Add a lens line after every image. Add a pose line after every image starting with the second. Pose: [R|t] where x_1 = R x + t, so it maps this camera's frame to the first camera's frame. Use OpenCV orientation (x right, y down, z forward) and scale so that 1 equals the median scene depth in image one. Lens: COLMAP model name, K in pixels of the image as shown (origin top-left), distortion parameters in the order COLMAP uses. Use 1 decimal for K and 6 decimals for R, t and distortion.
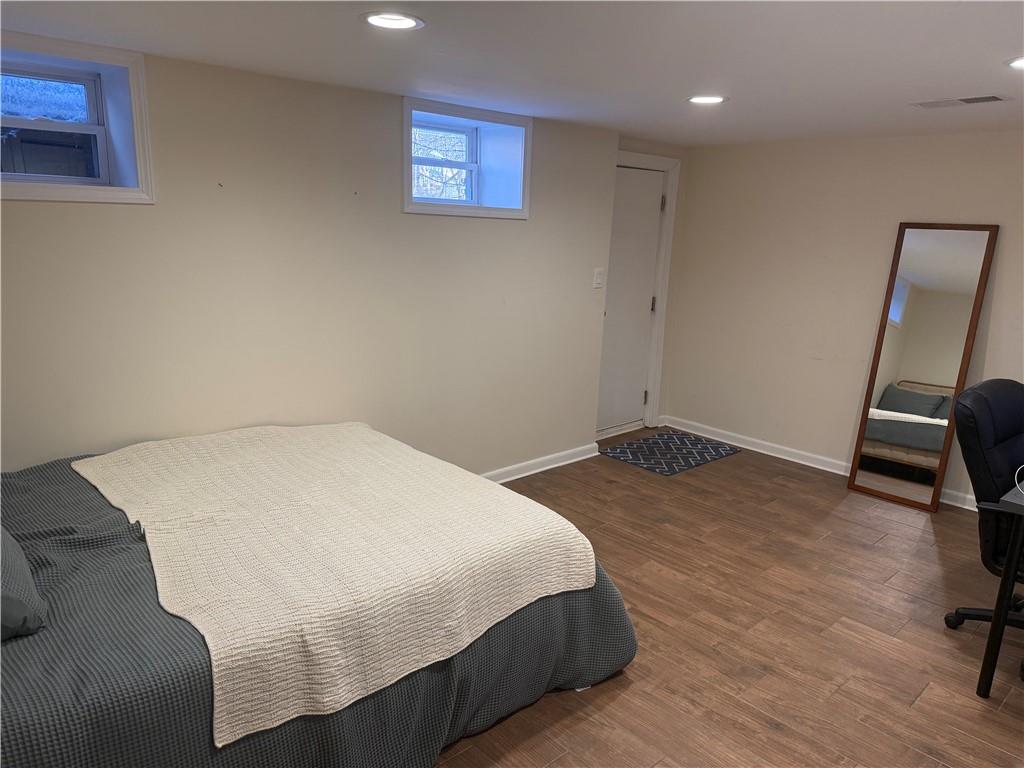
lens RADIAL K [[709.6, 0, 512.1], [0, 709.6, 385.5], [0, 0, 1]] dist [0.002344, -0.005344]
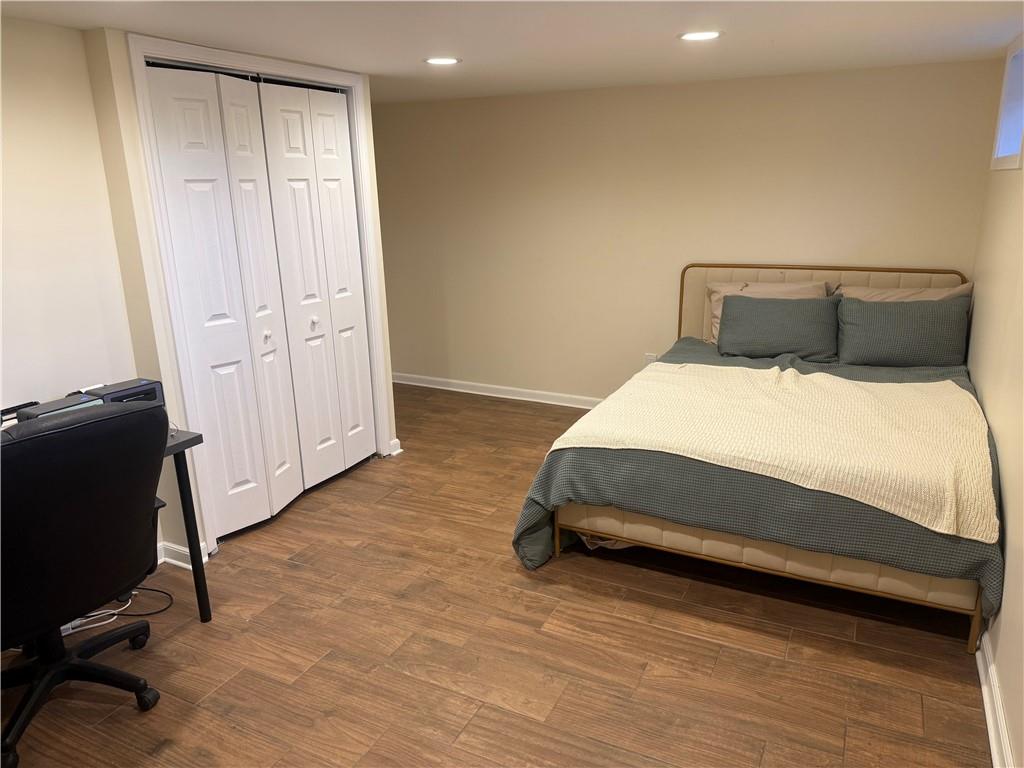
lens RADIAL K [[709.6, 0, 514.9], [0, 709.6, 381.3], [0, 0, 1]] dist [0.002344, -0.005344]
pose [[-0.934882, 0.071253, -0.347733, 0.533995], [-0.106850, 0.877715, 0.467118, -0.401448], [0.338494, 0.473856, -0.812947, 1.730595]]
